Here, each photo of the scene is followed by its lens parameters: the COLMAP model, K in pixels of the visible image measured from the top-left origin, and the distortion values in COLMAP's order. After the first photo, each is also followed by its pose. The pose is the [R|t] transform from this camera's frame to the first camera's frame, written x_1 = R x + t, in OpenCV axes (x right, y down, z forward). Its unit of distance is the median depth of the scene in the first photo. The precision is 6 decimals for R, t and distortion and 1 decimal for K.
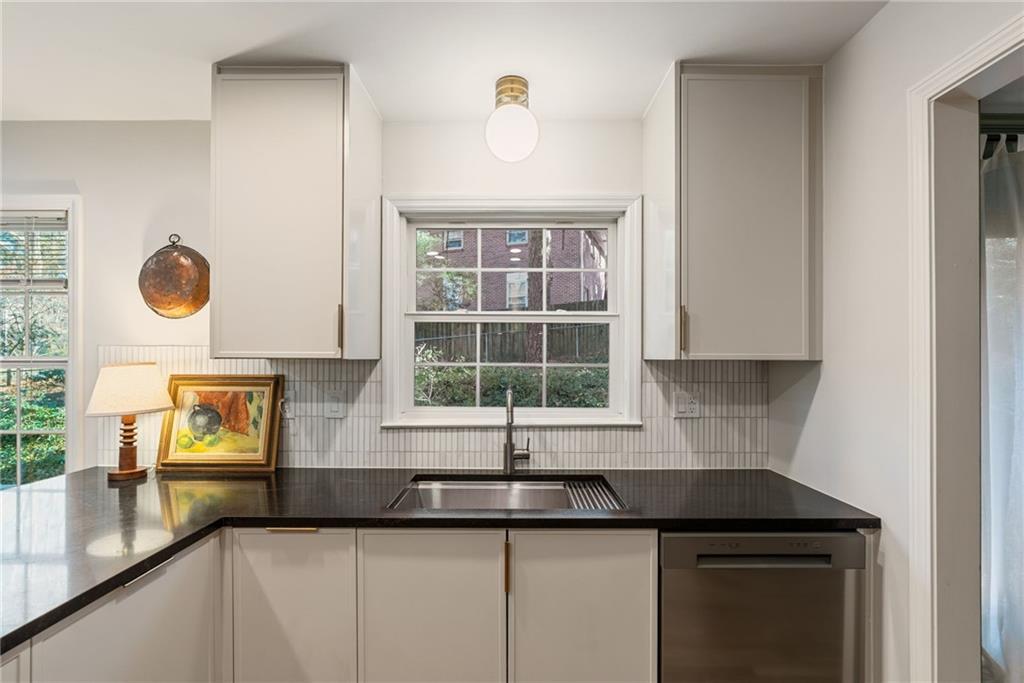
lens RADIAL K [[463.2, 0, 514.6], [0, 463.2, 357.1], [0, 0, 1]] dist [-0.006566, 0.001961]
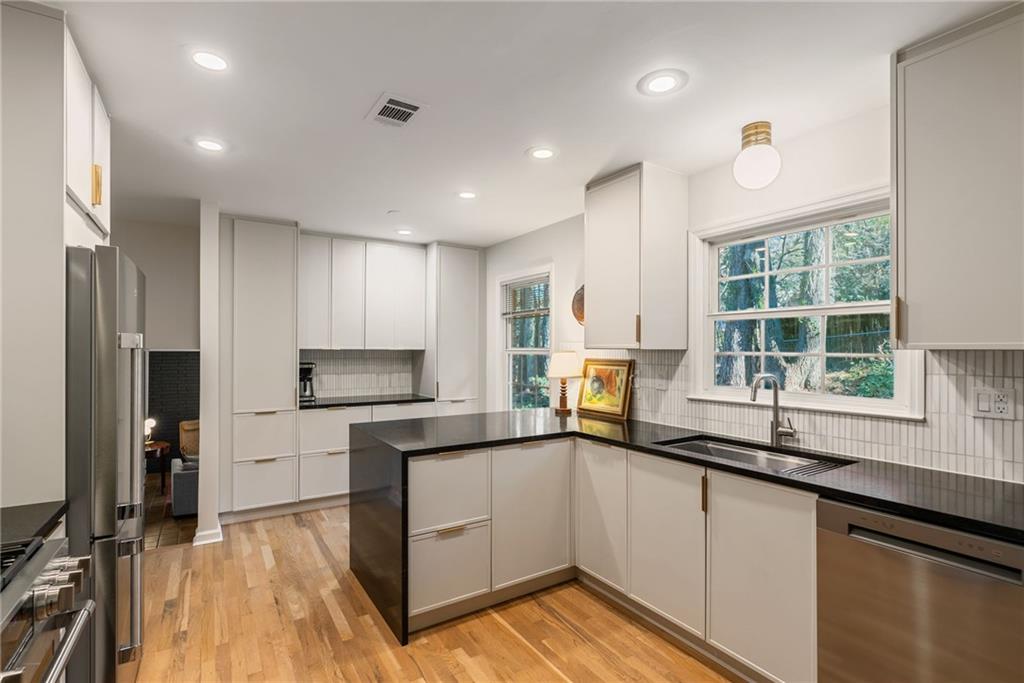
lens RADIAL K [[463.2, 0, 531.2], [0, 463.2, 348.7], [0, 0, 1]] dist [-0.006566, 0.001961]
pose [[0.578129, -0.001535, -0.815944, 0.579549], [0.000229, 0.999998, -0.001720, 0.004657], [0.815945, 0.000808, 0.578128, -0.182220]]
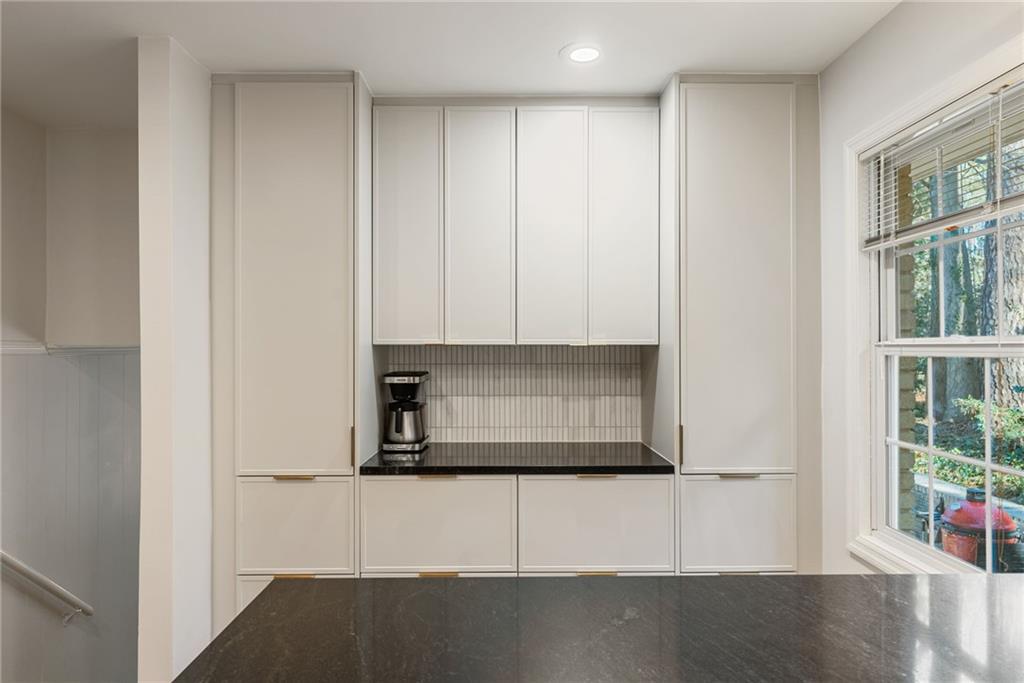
lens RADIAL K [[646.7, 0, 510.1], [0, 646.7, 342.2], [0, 0, 1]] dist [-0.000425, -0.000558]
pose [[0.014062, -0.010589, -0.999845, -0.274820], [0.004828, 0.999933, -0.010522, 0.013648], [0.999889, -0.004679, 0.014113, 0.403271]]
